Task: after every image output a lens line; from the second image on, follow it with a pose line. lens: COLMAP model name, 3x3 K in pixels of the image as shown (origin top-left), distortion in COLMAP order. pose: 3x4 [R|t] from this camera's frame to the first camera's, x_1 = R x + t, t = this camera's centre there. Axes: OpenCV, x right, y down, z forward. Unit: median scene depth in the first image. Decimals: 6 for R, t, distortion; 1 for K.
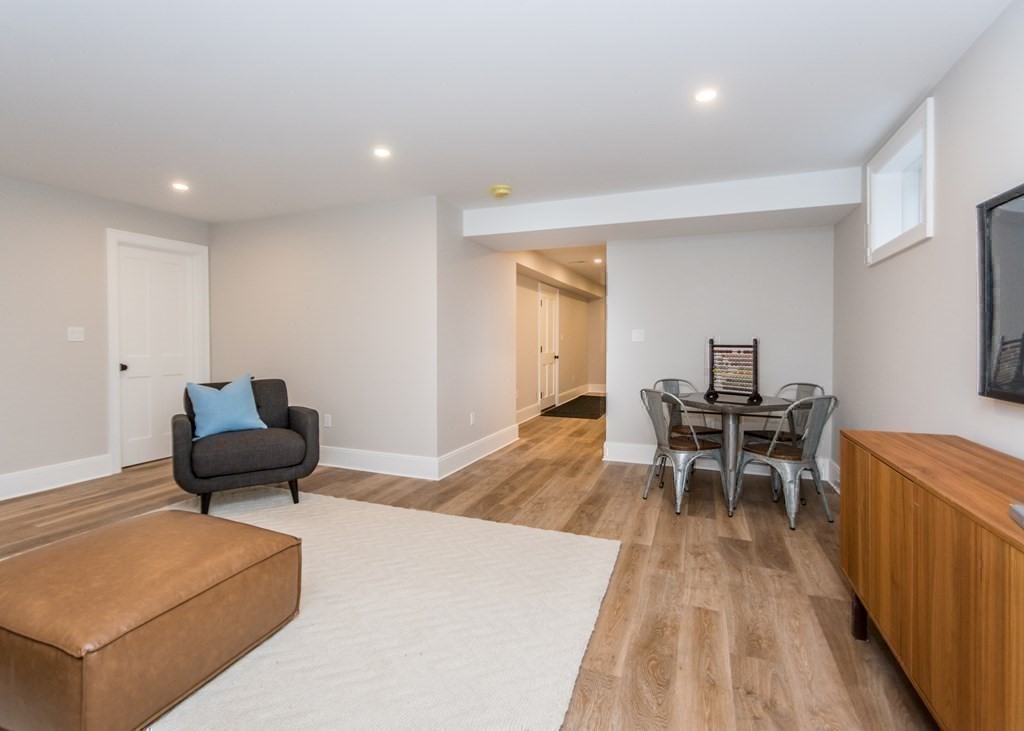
lens RADIAL K [[500.9, 0, 495.7], [0, 500.9, 352.2], [0, 0, 1]] dist [-0.001015, 0.000038]
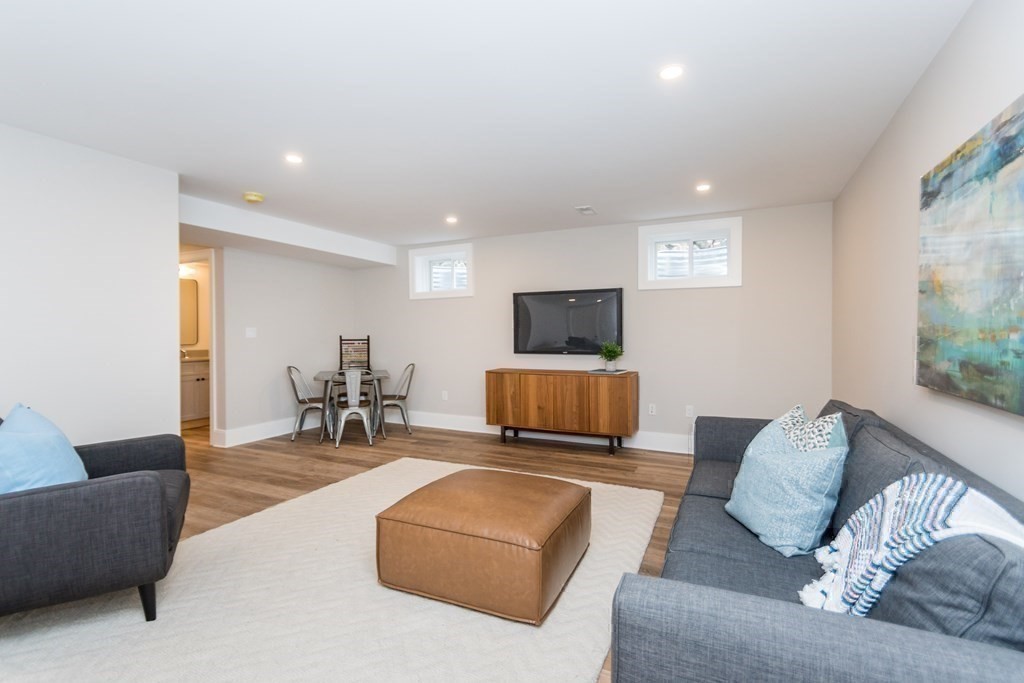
lens RADIAL K [[456.4, 0, 511.7], [0, 456.4, 336.1], [0, 0, 1]] dist [-0.001872, -0.000080]
pose [[0.058090, -0.008485, 0.998275, -0.985980], [0.023402, 0.999701, 0.007135, -0.024090], [-0.998037, 0.022947, 0.058271, 0.428347]]
